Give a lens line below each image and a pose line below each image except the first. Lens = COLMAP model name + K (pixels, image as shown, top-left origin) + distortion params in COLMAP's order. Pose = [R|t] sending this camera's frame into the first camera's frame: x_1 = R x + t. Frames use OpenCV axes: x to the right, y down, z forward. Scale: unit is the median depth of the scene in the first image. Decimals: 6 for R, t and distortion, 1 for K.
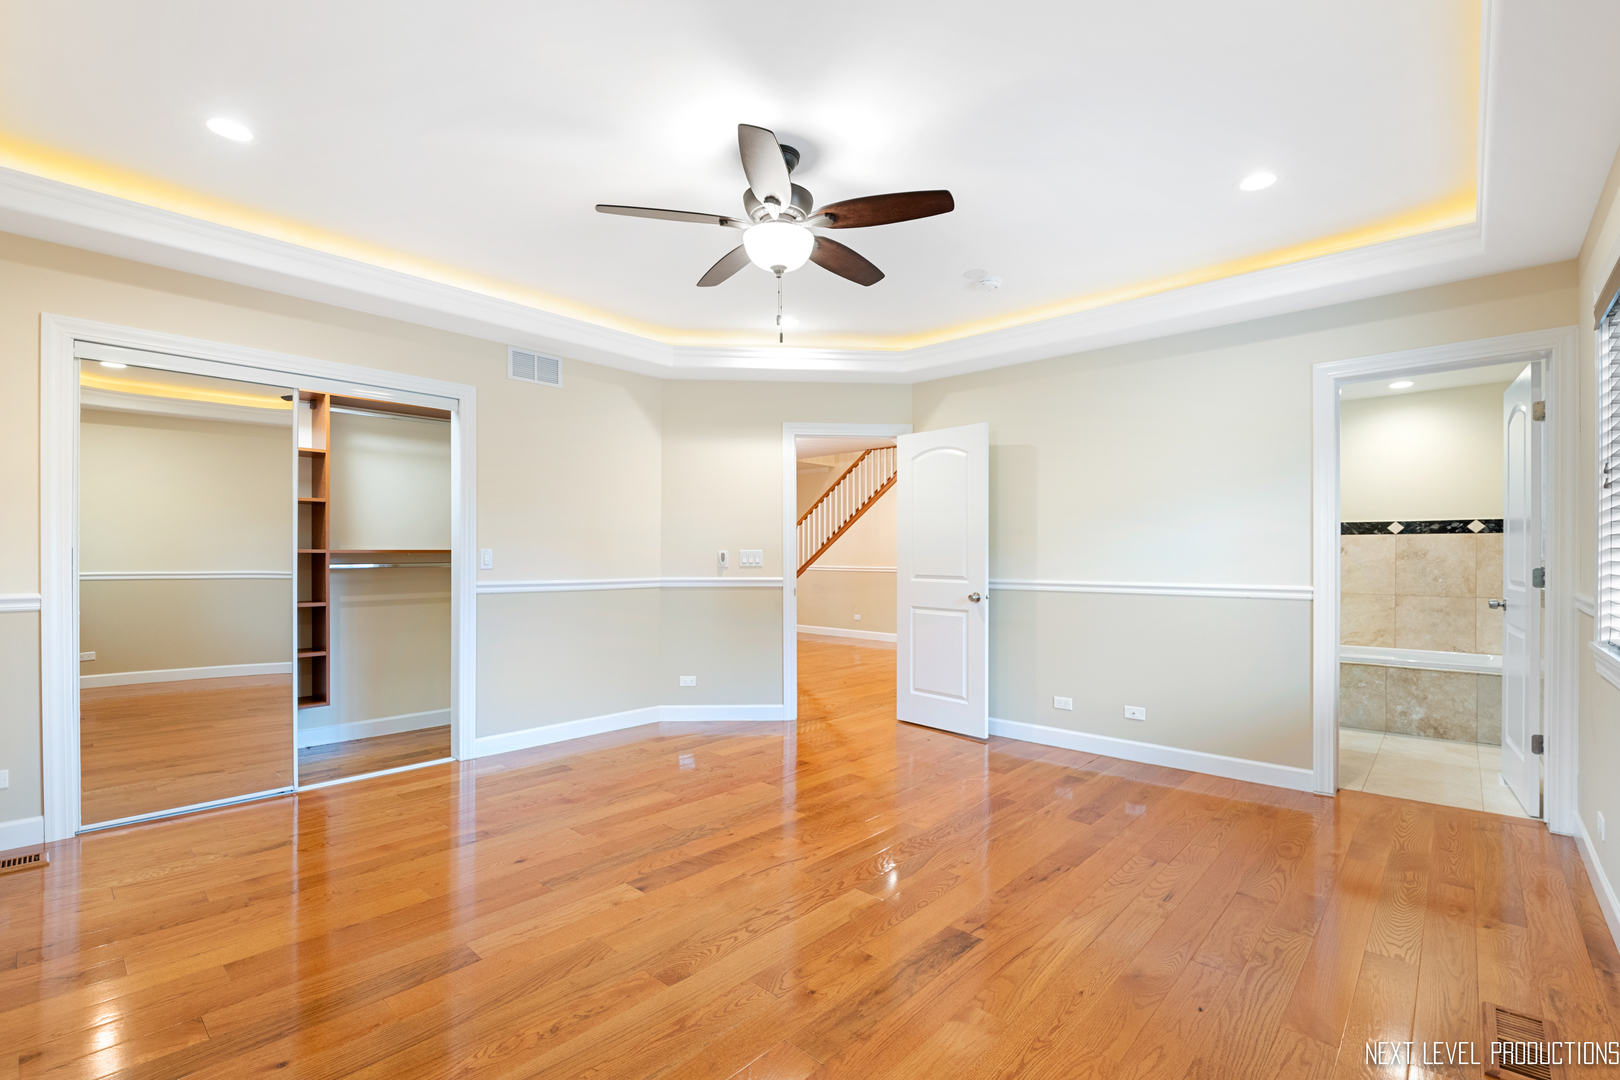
lens RADIAL K [[710.3, 0, 820.3], [0, 710.3, 548.2], [0, 0, 1]] dist [-0.003679, -0.004808]
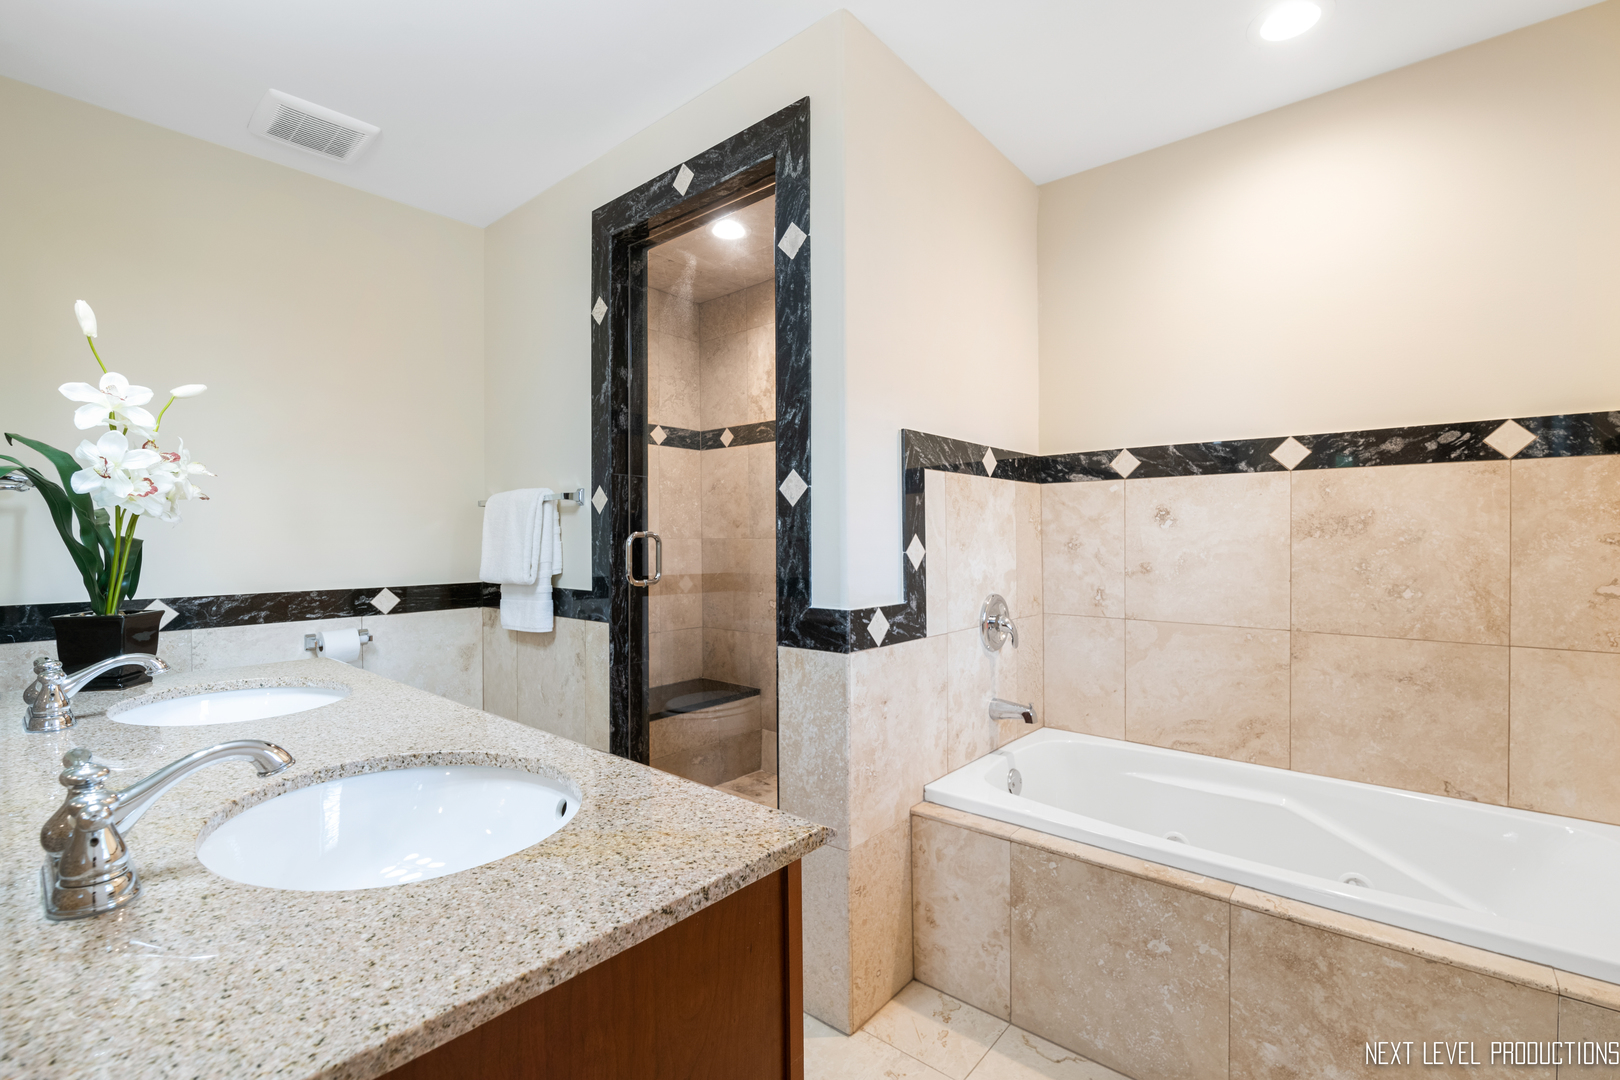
lens RADIAL K [[710.3, 0, 807.7], [0, 710.3, 535.0], [0, 0, 1]] dist [-0.003679, -0.004808]
pose [[0.999646, -0.005865, 0.025965, 0.564467], [0.005760, 0.999975, 0.004137, 0.012168], [-0.025988, -0.003986, 0.999654, 0.649720]]
